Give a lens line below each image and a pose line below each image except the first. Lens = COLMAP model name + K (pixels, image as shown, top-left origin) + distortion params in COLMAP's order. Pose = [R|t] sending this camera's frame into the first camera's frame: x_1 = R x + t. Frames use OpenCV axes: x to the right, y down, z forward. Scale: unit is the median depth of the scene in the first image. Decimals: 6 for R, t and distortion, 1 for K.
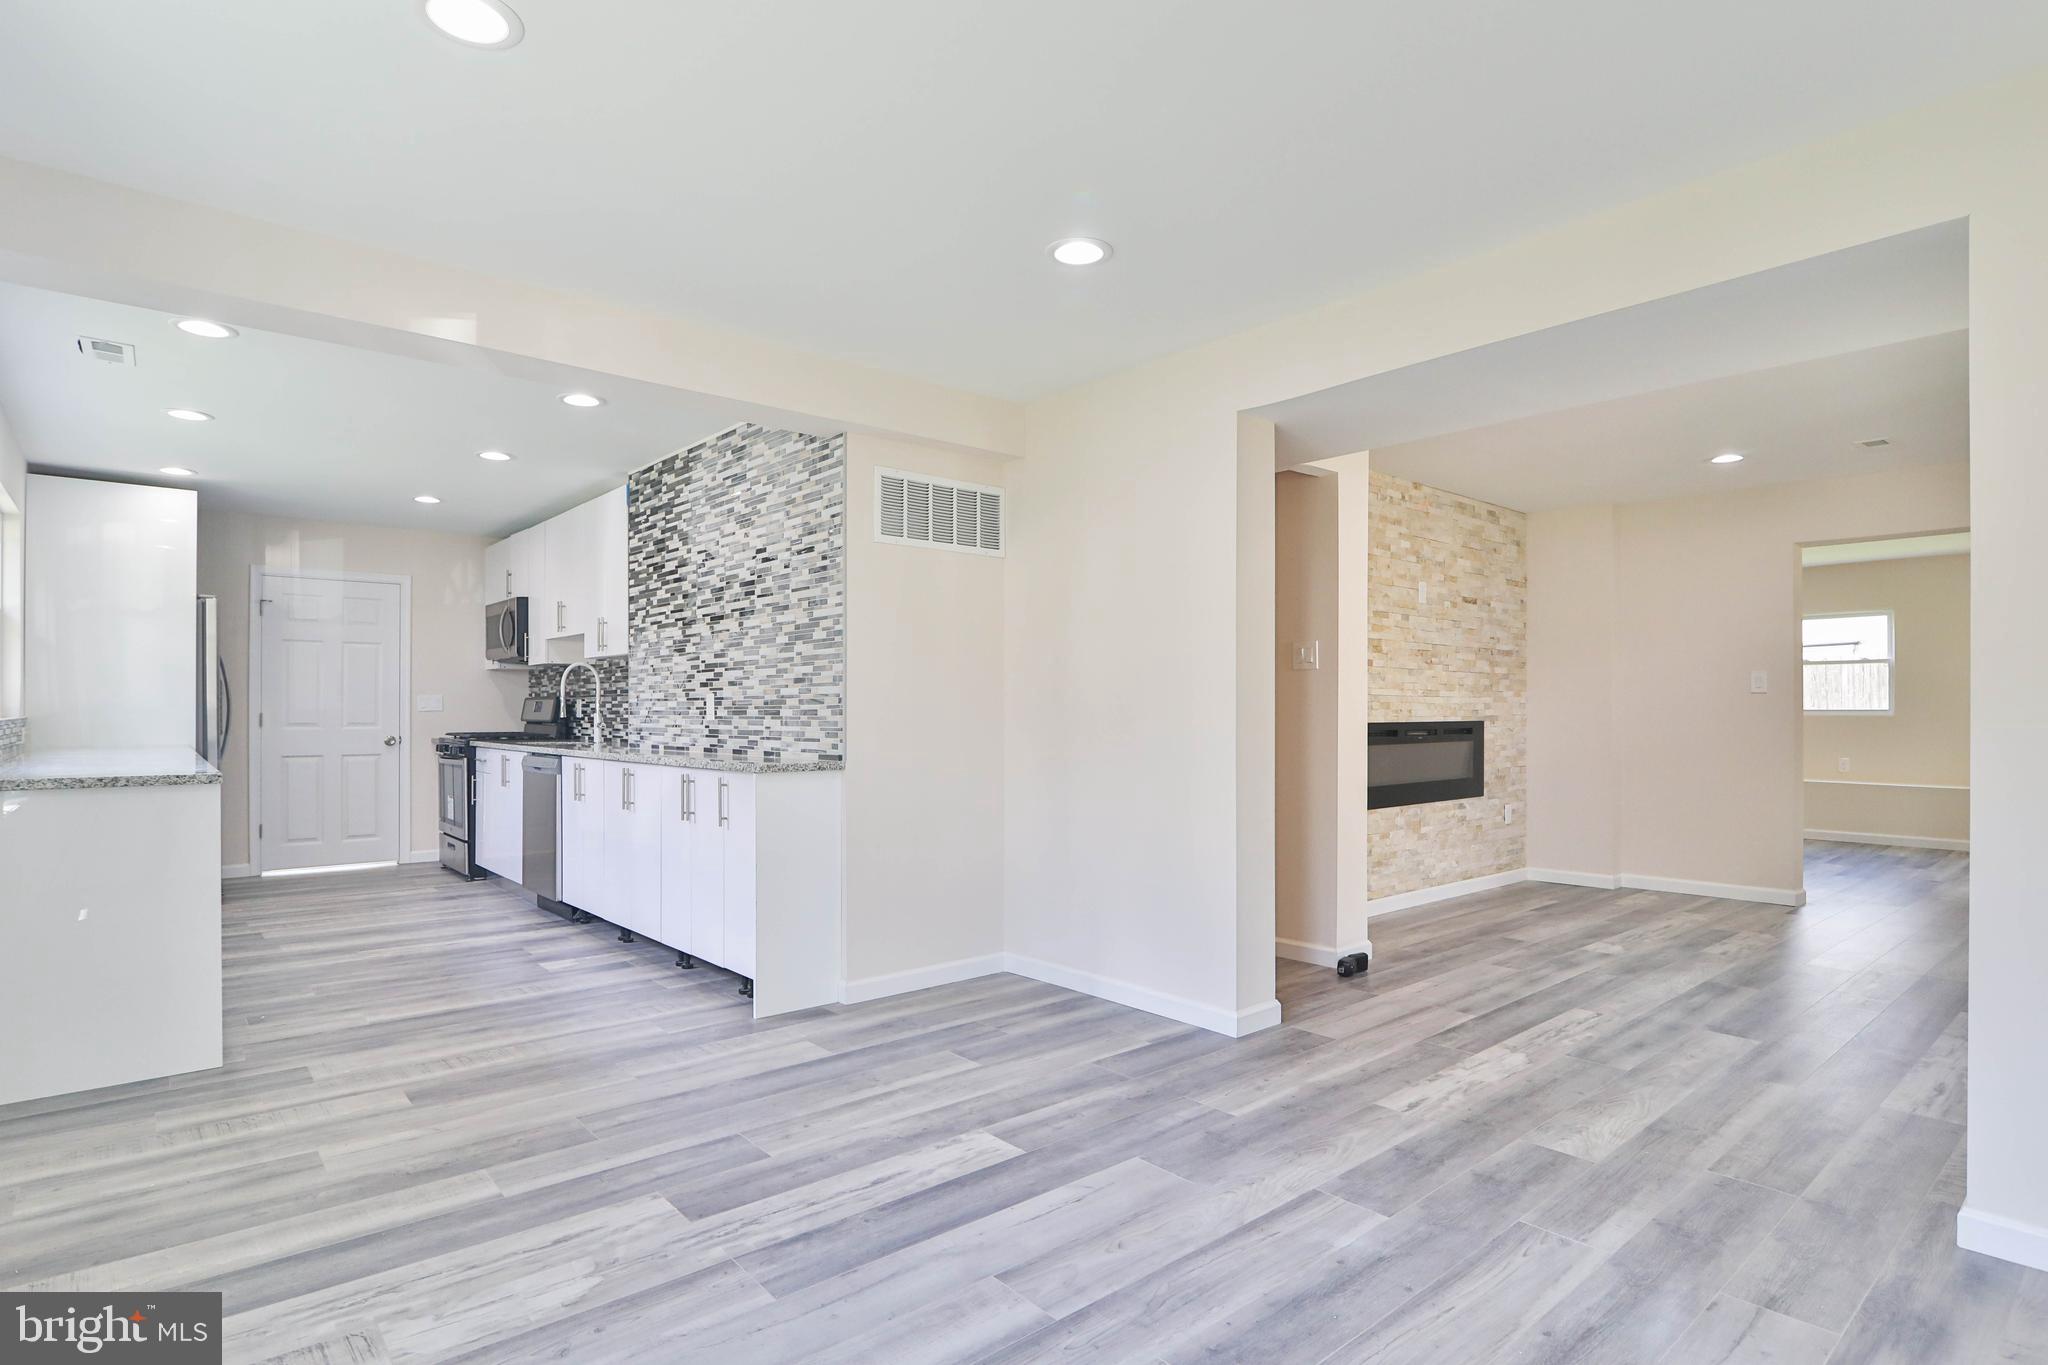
lens RADIAL K [[1082.7, 0, 1014.6], [0, 1082.7, 712.4], [0, 0, 1]] dist [-0.002269, -0.000348]
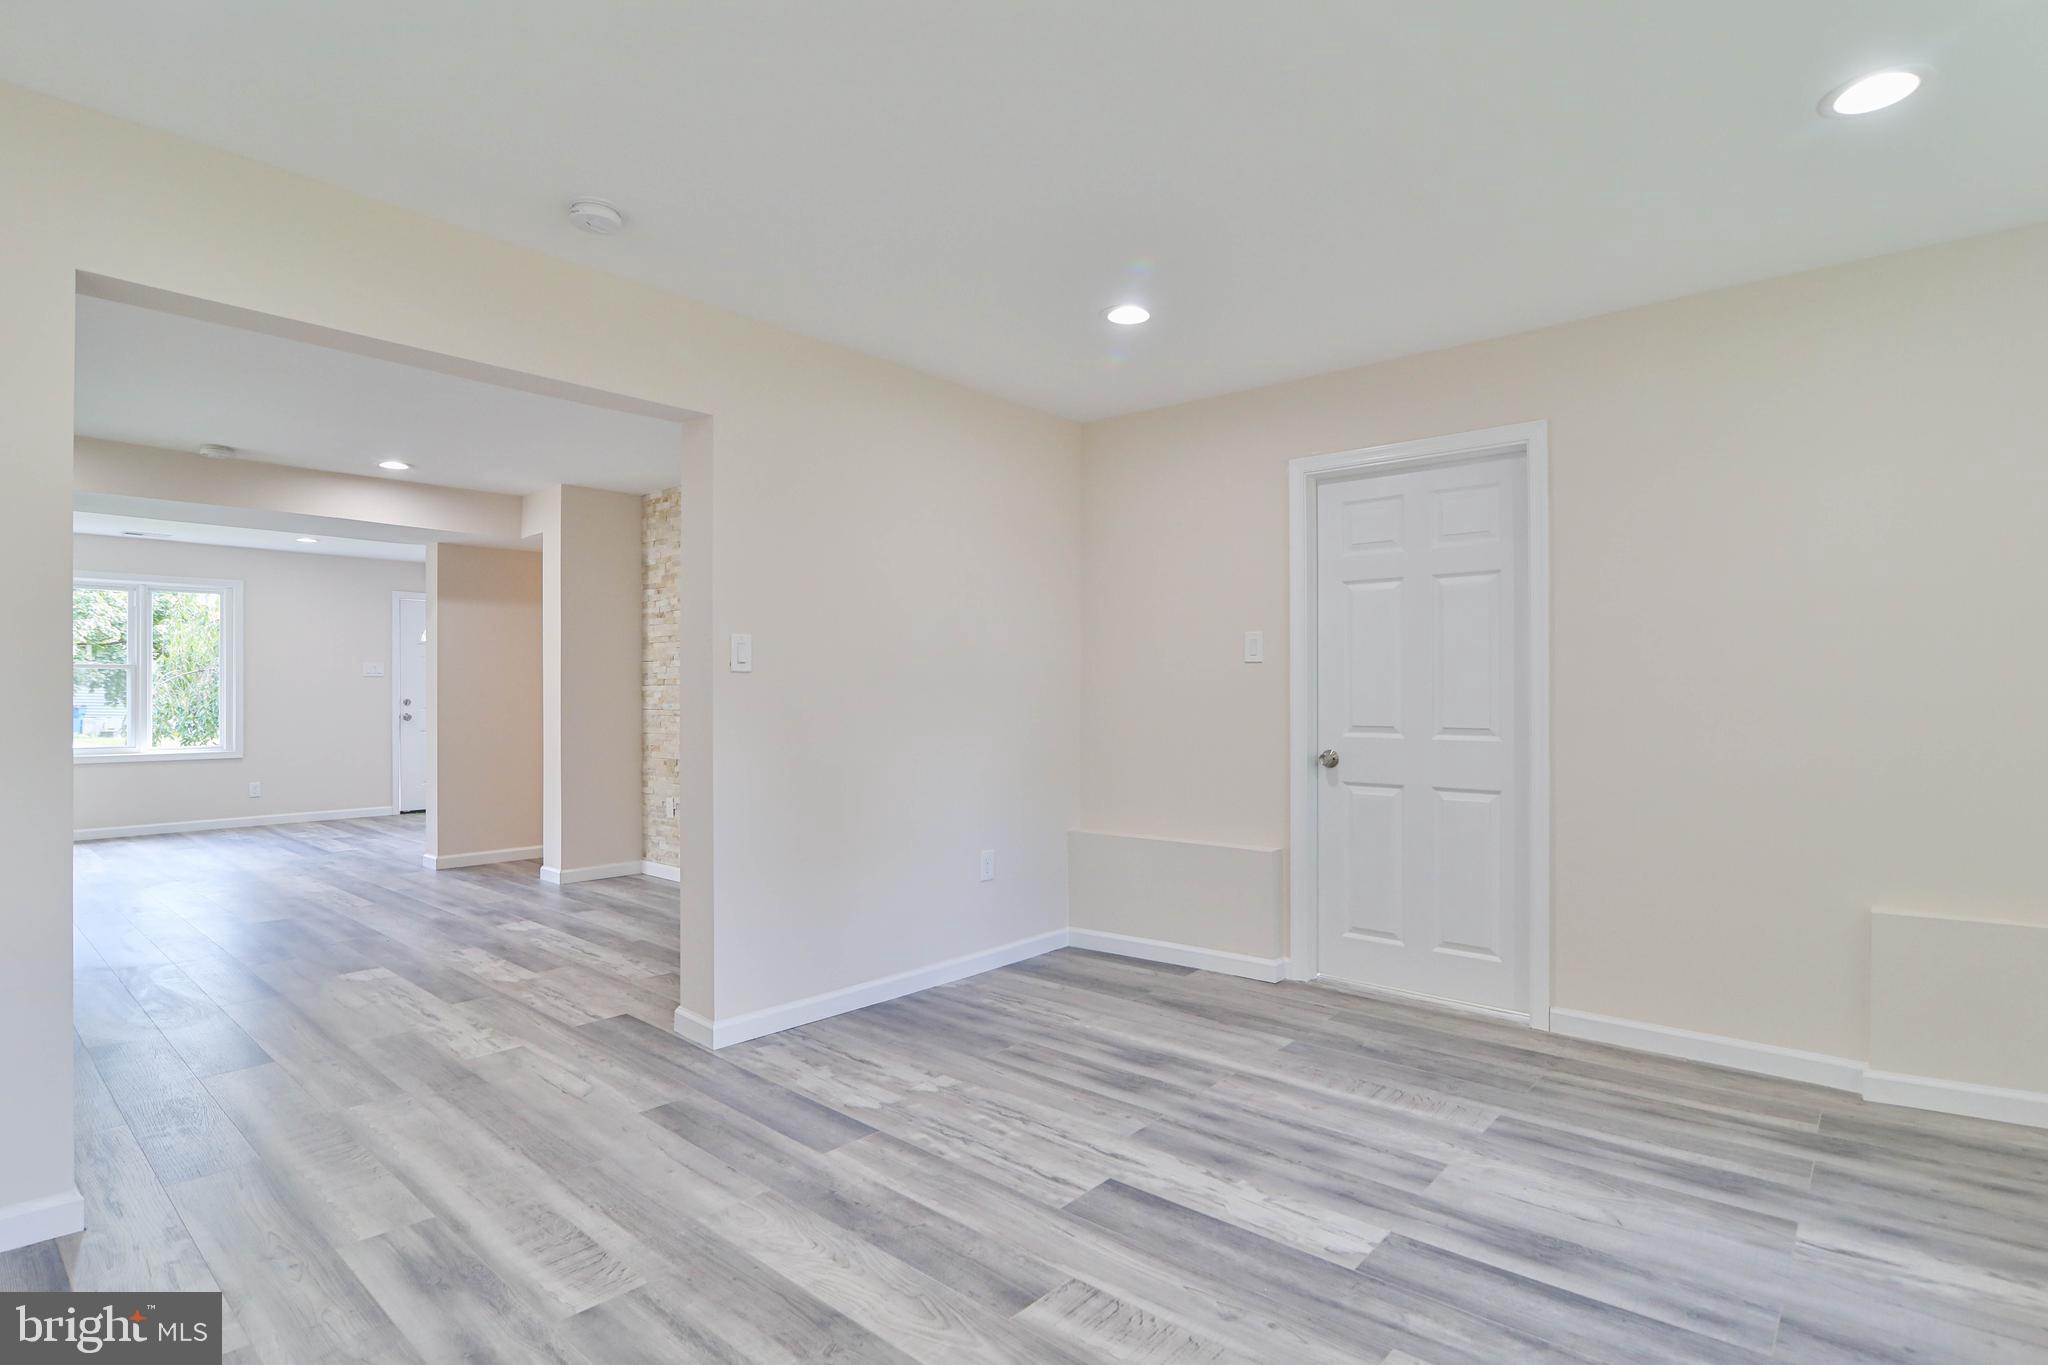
lens RADIAL K [[1027.4, 0, 1024.0], [0, 1027.4, 682.5], [0, 0, 1]] dist [-0.022355, -0.000295]
pose [[0.118622, -0.006519, -0.992918, 1.302367], [0.002690, 0.999977, -0.006244, -0.010567], [0.992936, -0.001930, 0.118637, 1.117066]]
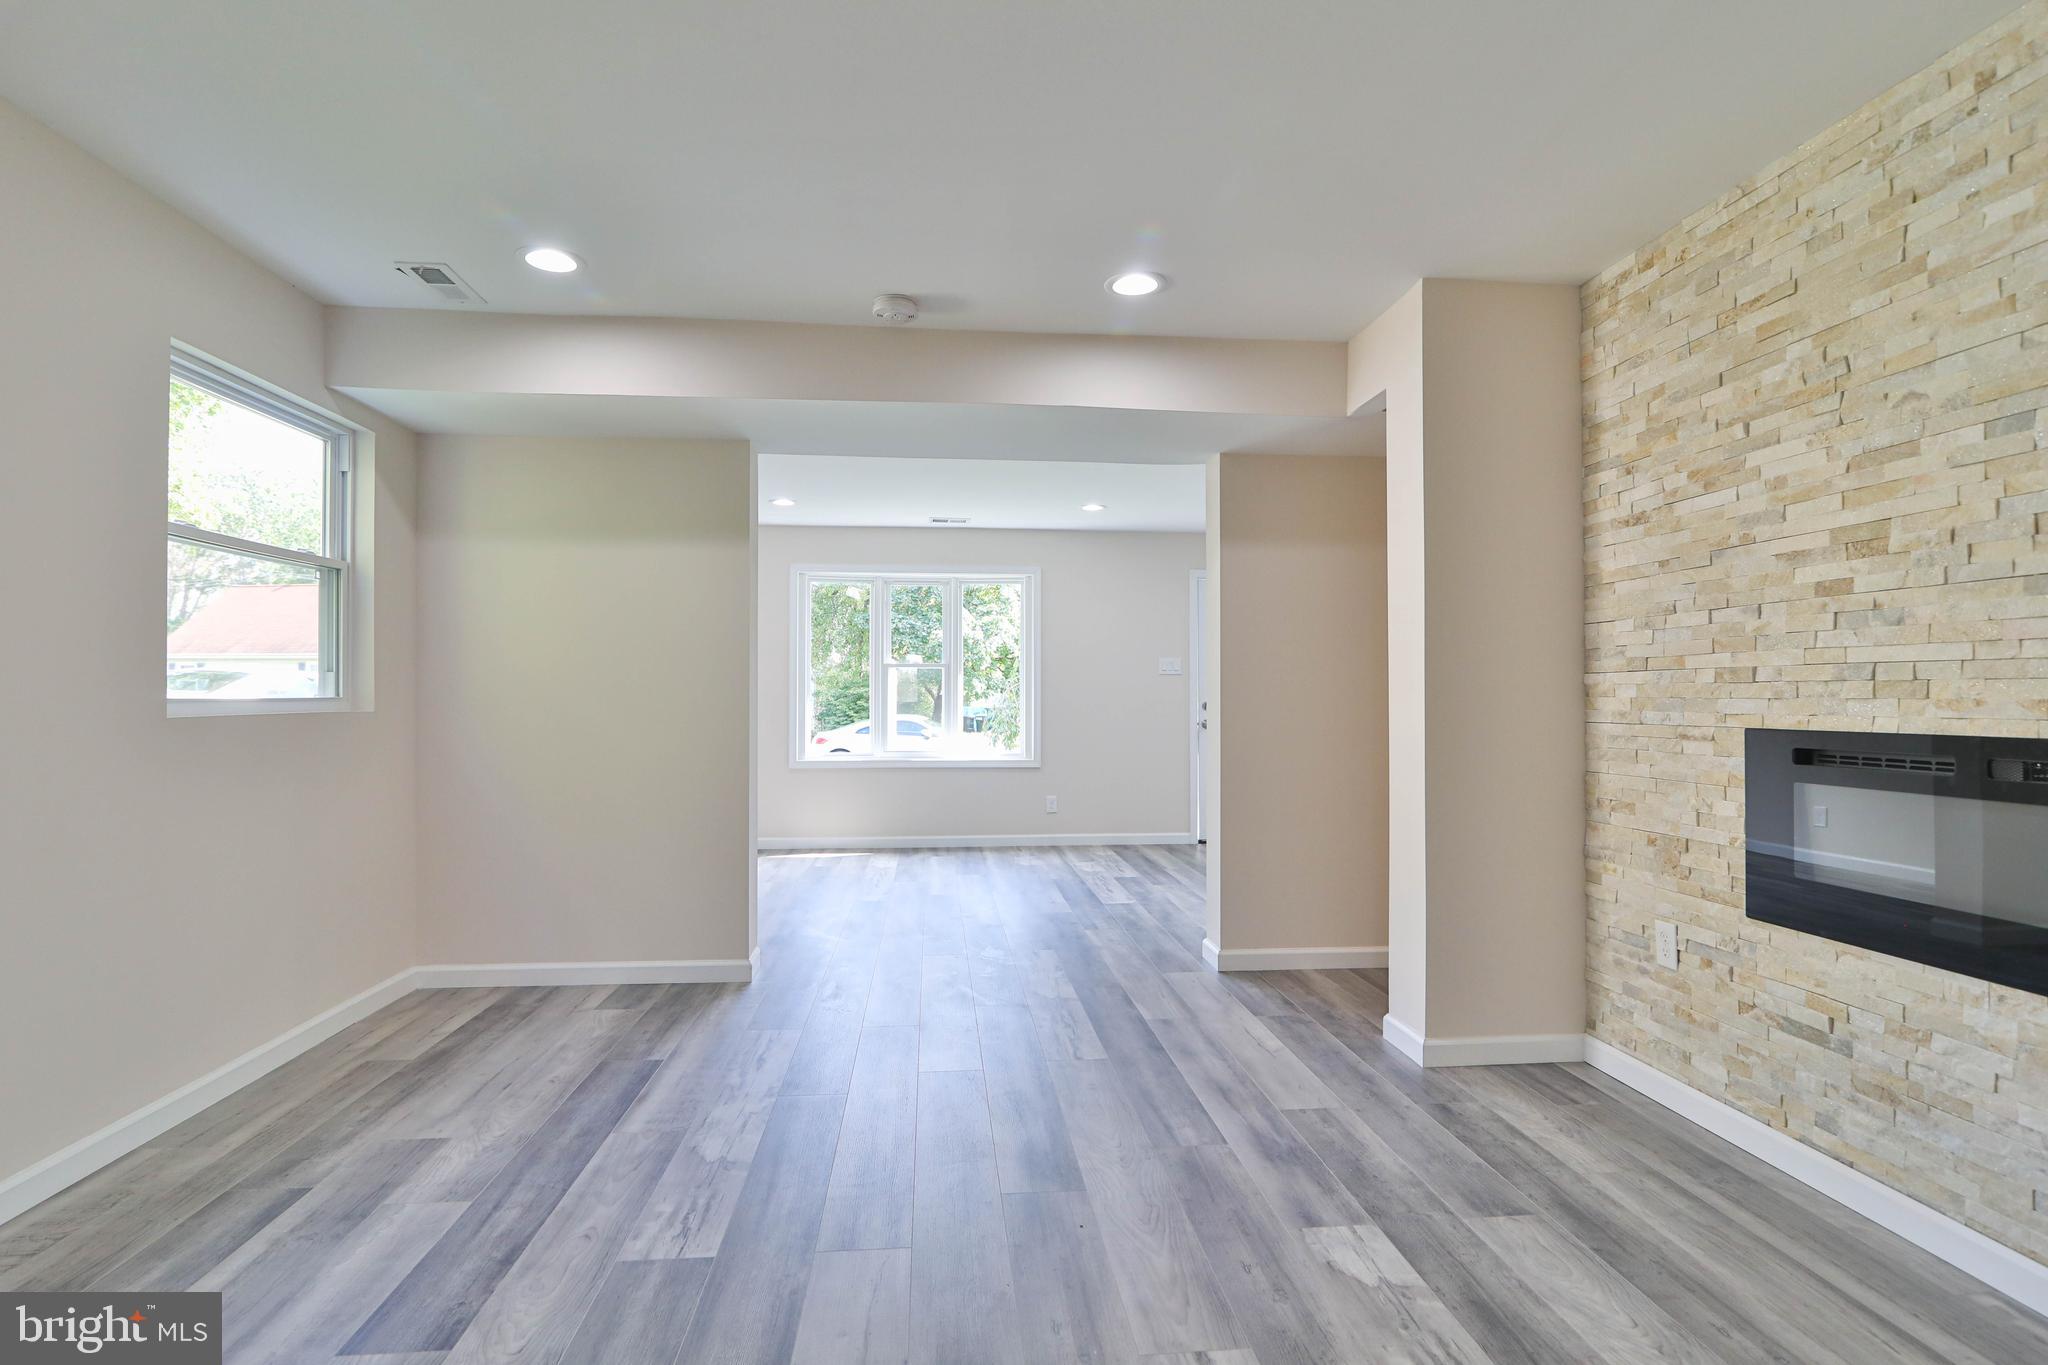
lens RADIAL K [[1017.0, 0, 1041.7], [0, 1017.0, 685.4], [0, 0, 1]] dist [-0.018280, 0.000446]
pose [[-0.578446, -0.009895, -0.815661, 0.774844], [-0.000835, 0.999933, -0.011538, -0.003016], [0.815720, -0.005993, -0.578415, 0.921364]]
